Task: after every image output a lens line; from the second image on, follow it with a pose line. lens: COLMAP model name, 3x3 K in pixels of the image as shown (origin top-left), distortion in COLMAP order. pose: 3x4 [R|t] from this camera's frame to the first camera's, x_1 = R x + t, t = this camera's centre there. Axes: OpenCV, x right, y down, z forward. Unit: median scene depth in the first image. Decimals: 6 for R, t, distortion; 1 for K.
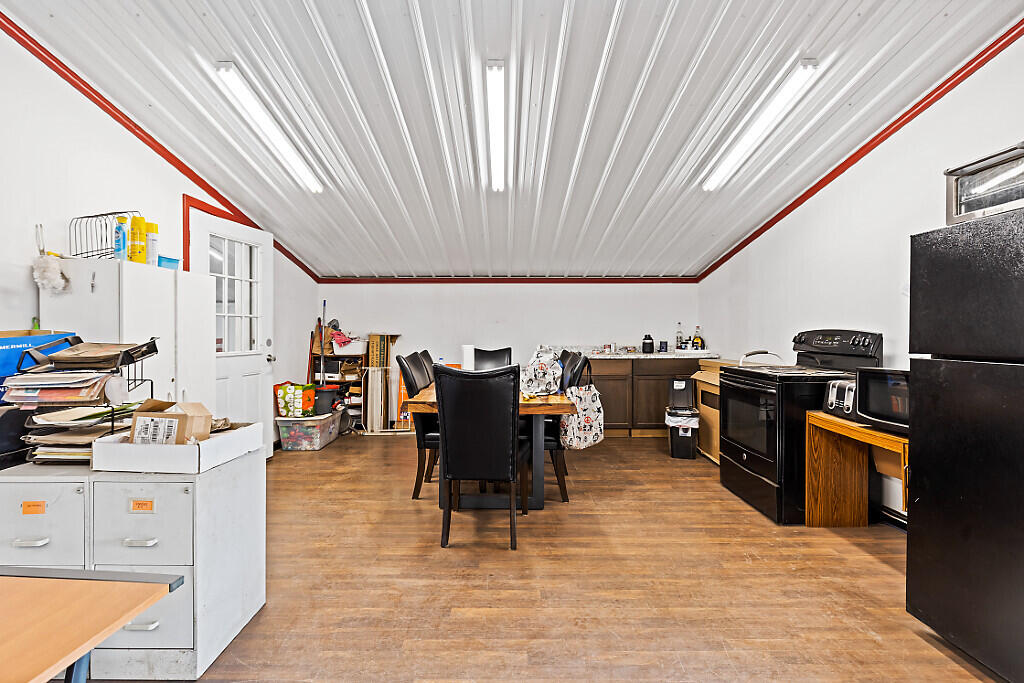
lens RADIAL K [[469.9, 0, 501.3], [0, 469.9, 338.9], [0, 0, 1]] dist [0.003563, 0.000005]
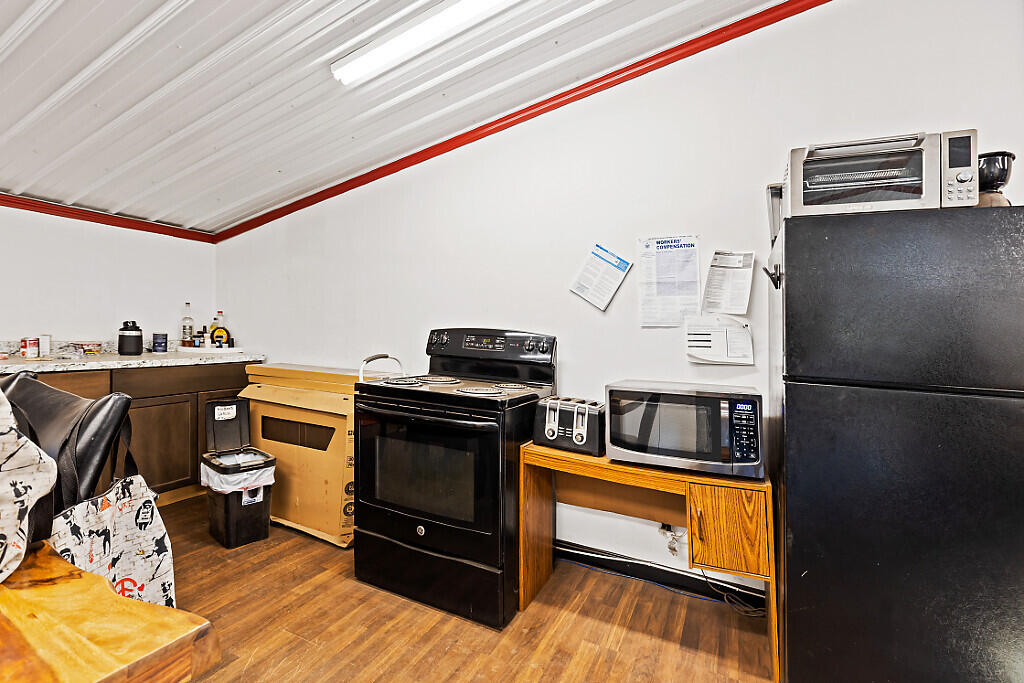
lens RADIAL K [[469.9, 0, 501.3], [0, 469.9, 338.9], [0, 0, 1]] dist [0.003563, 0.000005]
pose [[0.429723, 0.002639, 0.902957, 0.001670], [-0.029202, 0.999513, 0.010976, -0.011414], [-0.902489, -0.031084, 0.429590, 0.593717]]
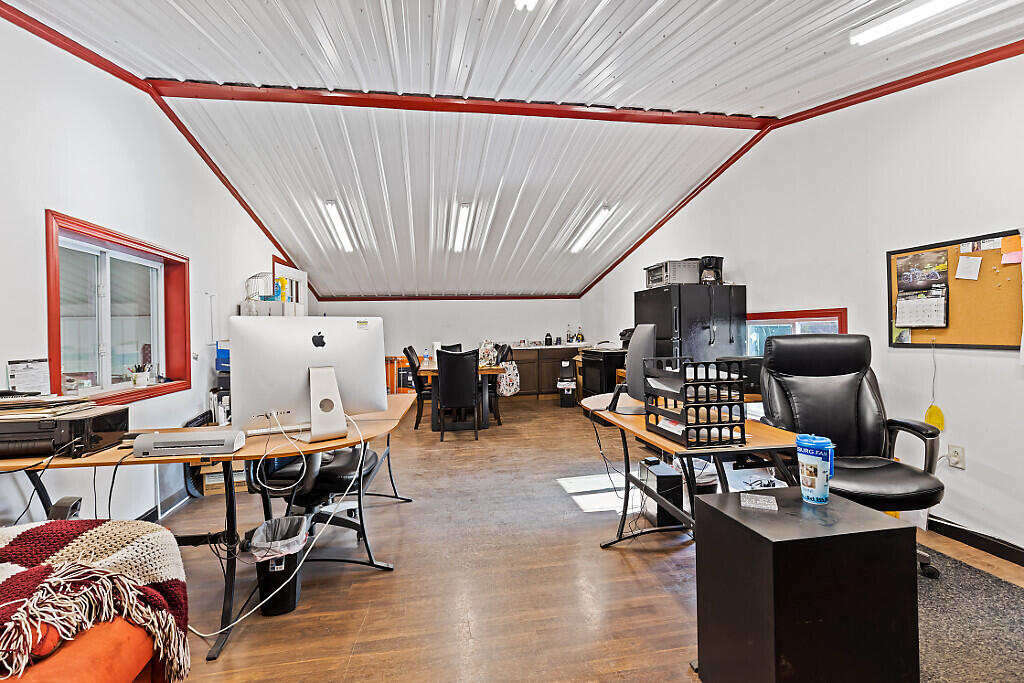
lens RADIAL K [[469.9, 0, 501.3], [0, 469.9, 338.9], [0, 0, 1]] dist [0.003563, 0.000005]
pose [[0.985428, -0.020389, 0.168868, -0.148510], [0.020619, 0.999787, 0.000394, 0.009504], [-0.168840, 0.003094, 0.985639, -0.742622]]
